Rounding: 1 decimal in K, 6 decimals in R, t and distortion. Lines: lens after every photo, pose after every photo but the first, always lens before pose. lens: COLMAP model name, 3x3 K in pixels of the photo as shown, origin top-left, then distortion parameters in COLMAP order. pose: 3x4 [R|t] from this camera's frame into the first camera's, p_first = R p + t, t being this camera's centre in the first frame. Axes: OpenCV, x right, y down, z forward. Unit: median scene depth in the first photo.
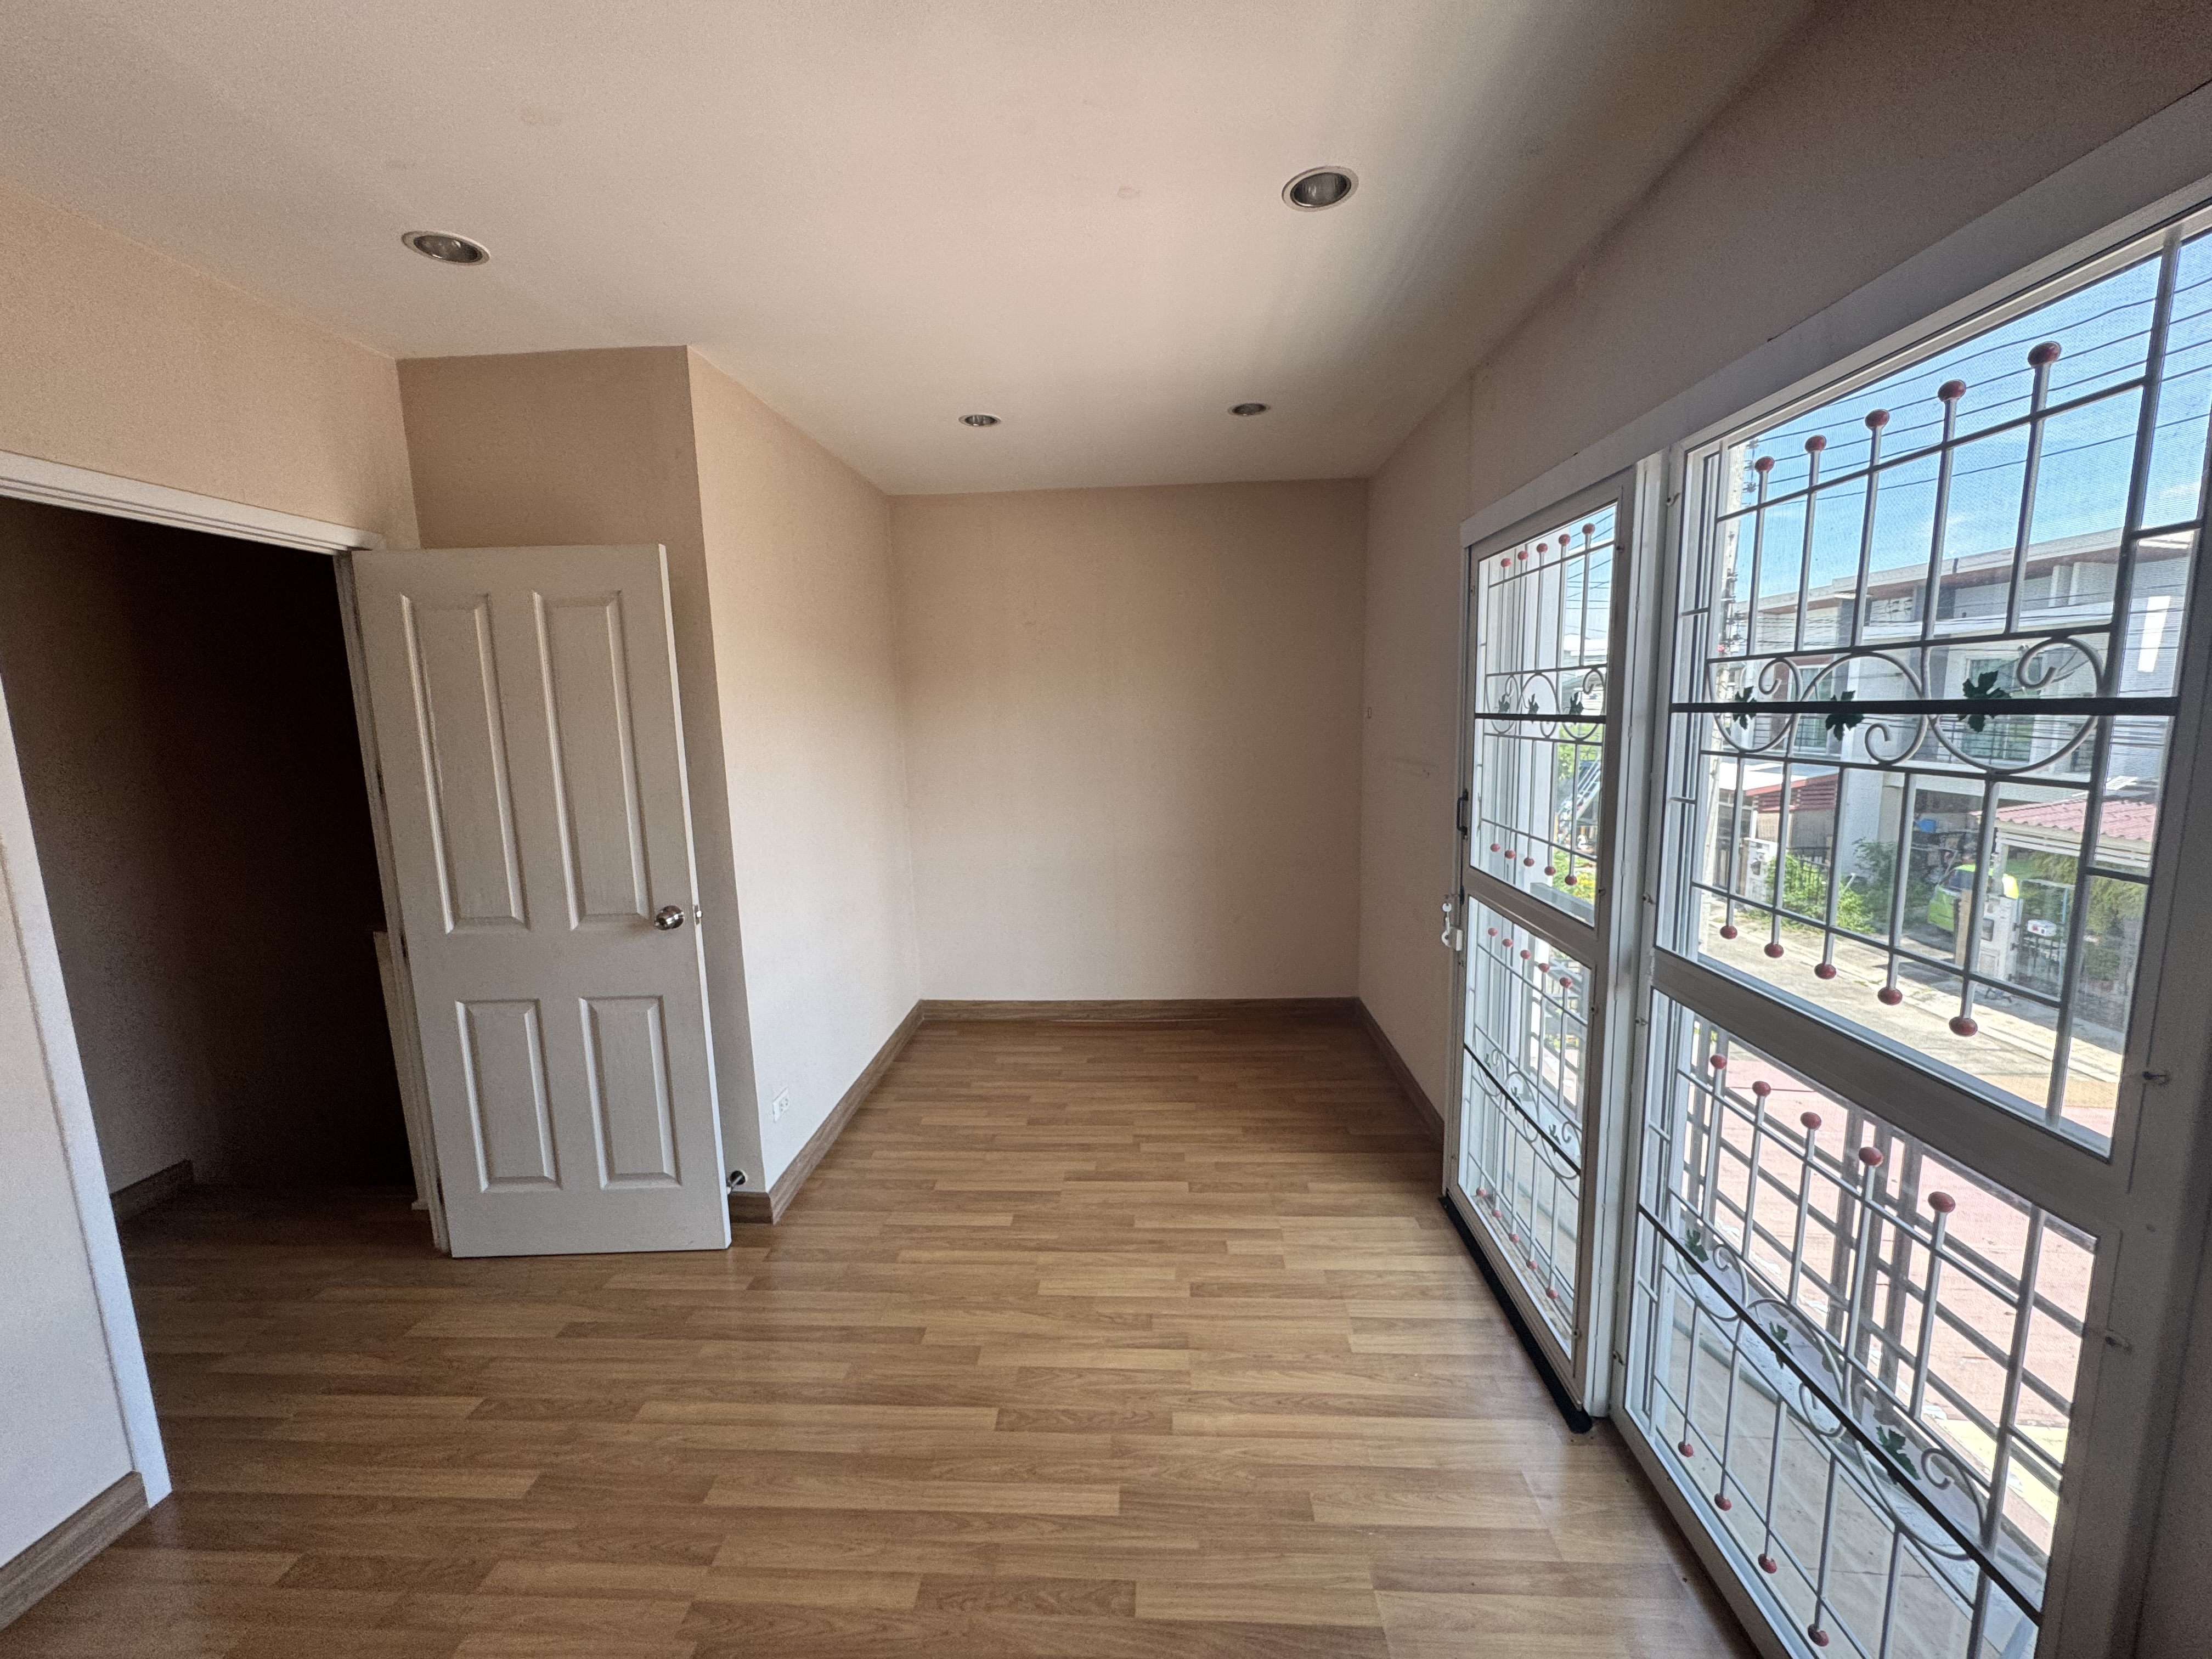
lens RADIAL K [[874.2, 0, 1113.2], [0, 874.2, 828.5], [0, 0, 1]] dist [-0.003339, -0.000061]
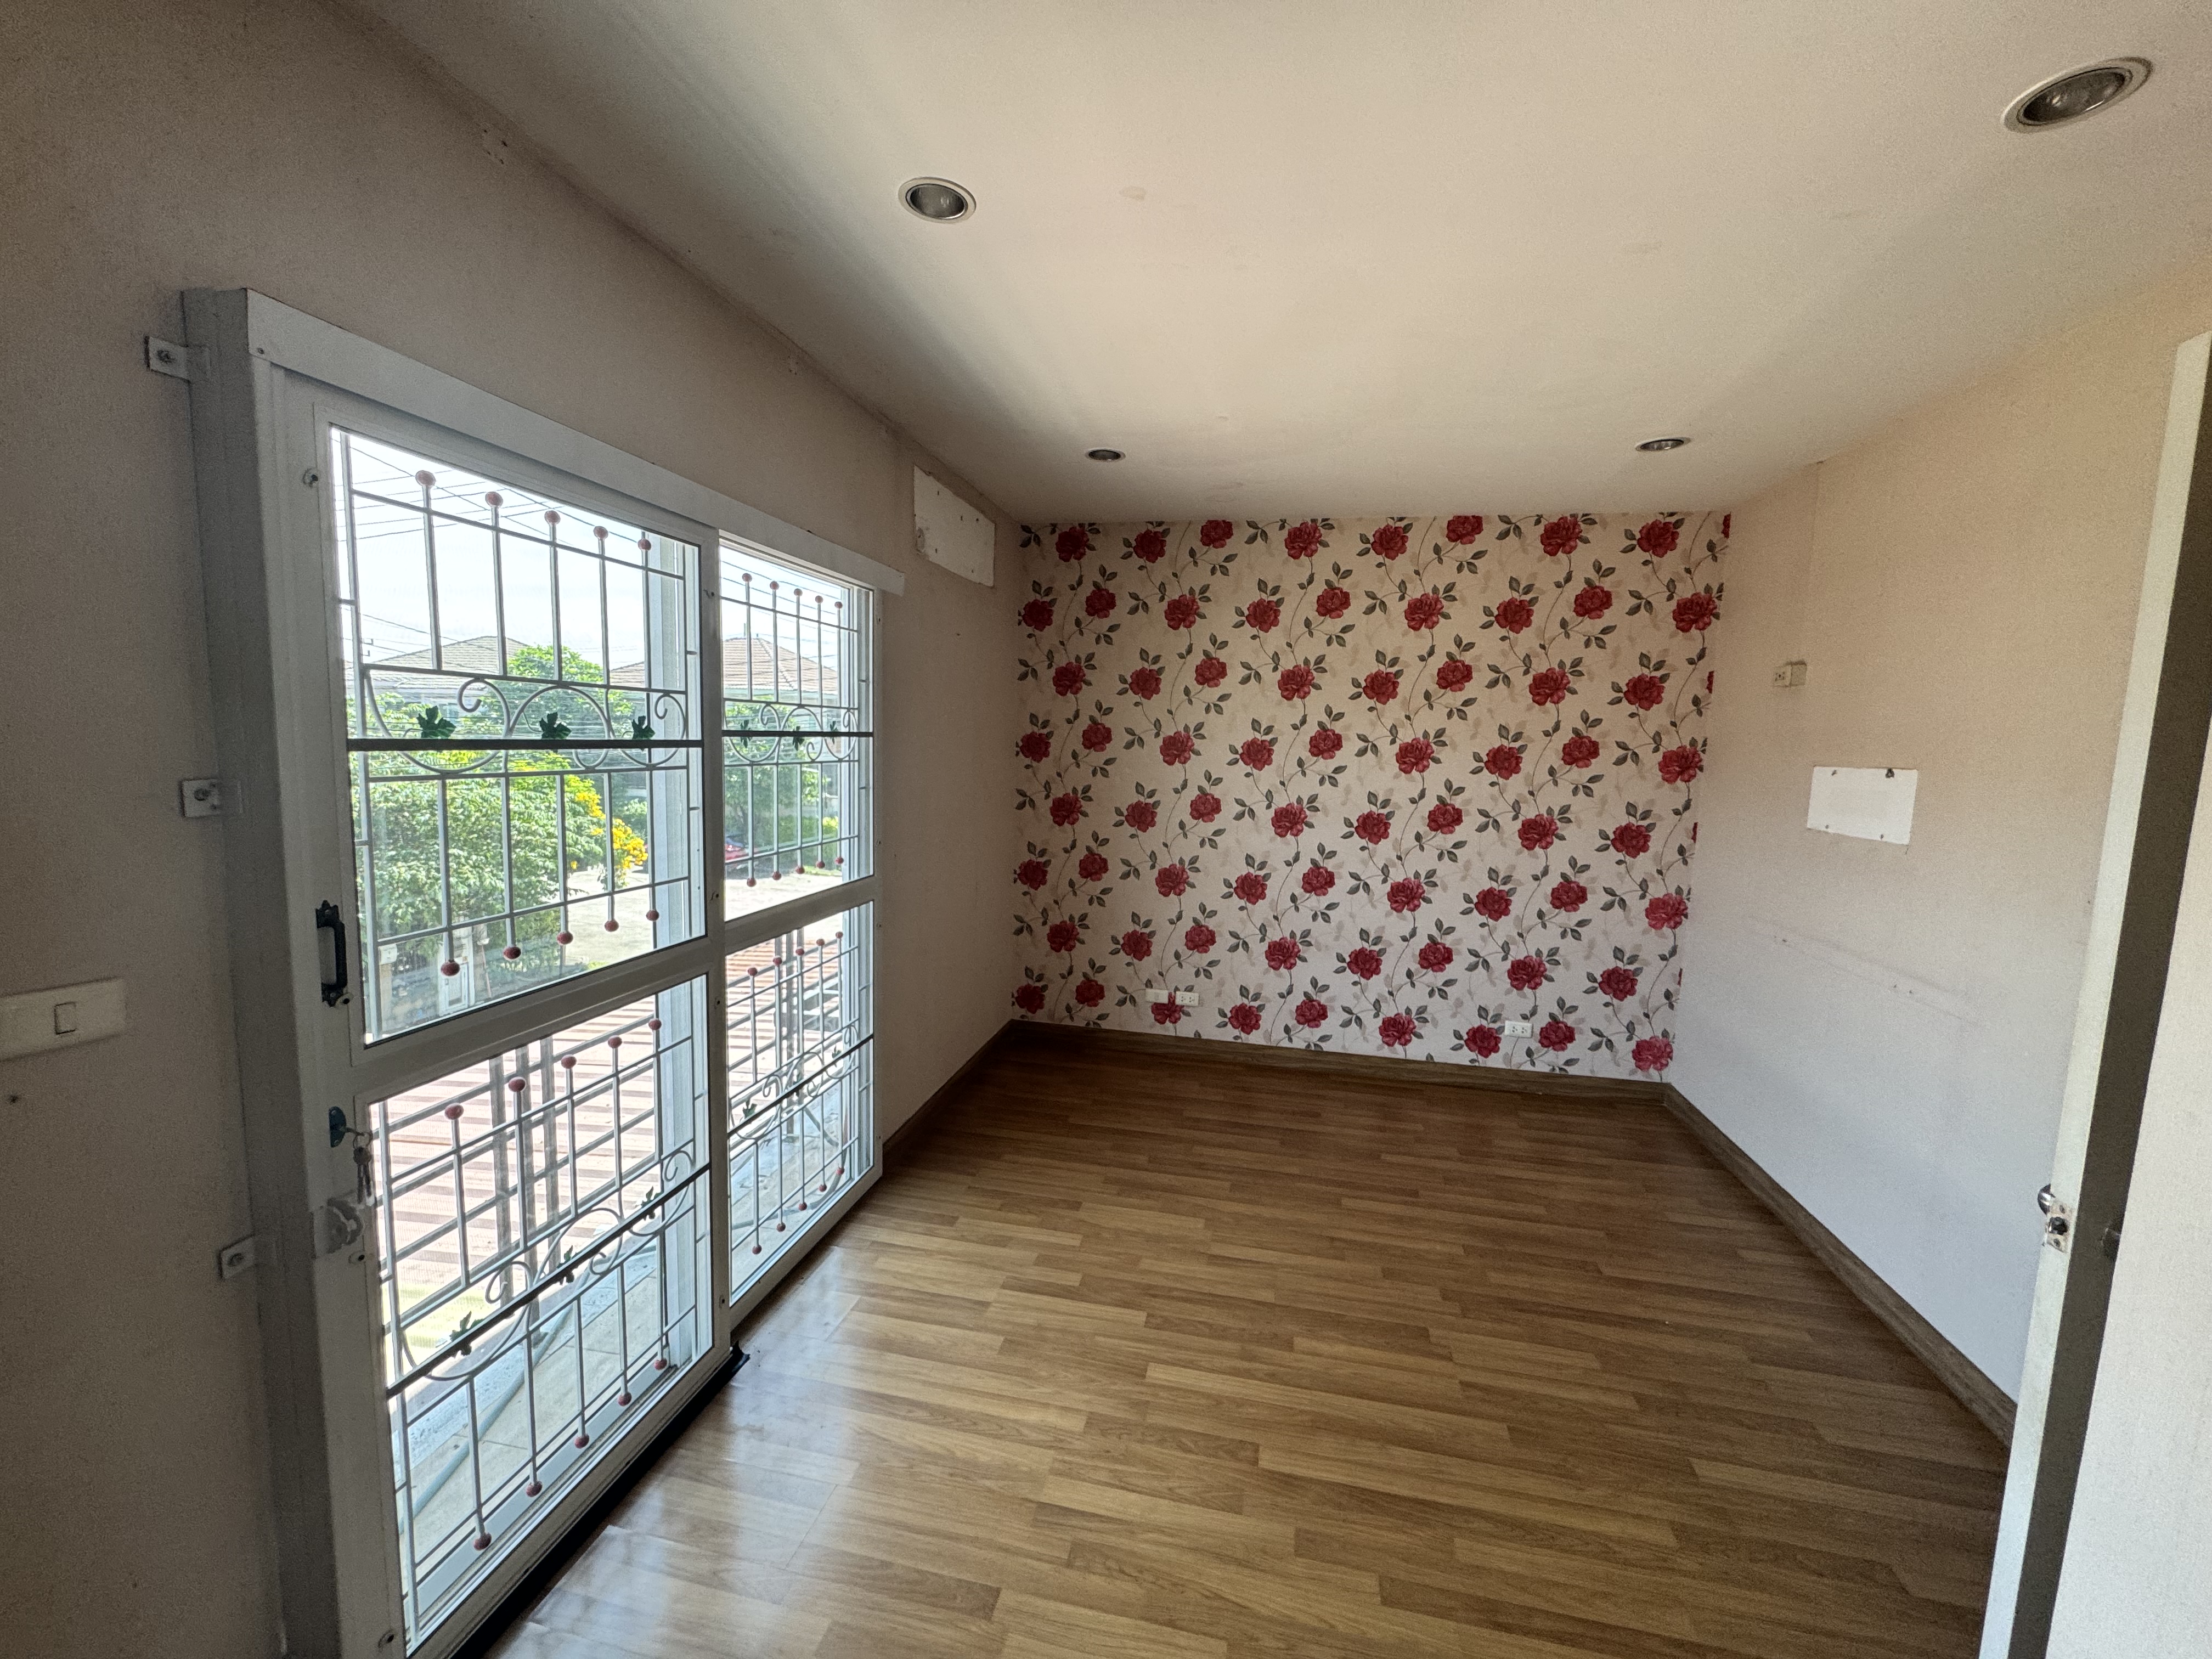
lens RADIAL K [[874.2, 0, 1113.2], [0, 874.2, 828.5], [0, 0, 1]] dist [-0.003339, -0.000061]
pose [[-0.987162, -0.023754, 0.157948, -0.116184], [0.014312, 0.971747, 0.235592, -0.261927], [-0.159081, 0.234828, -0.958931, 1.920318]]
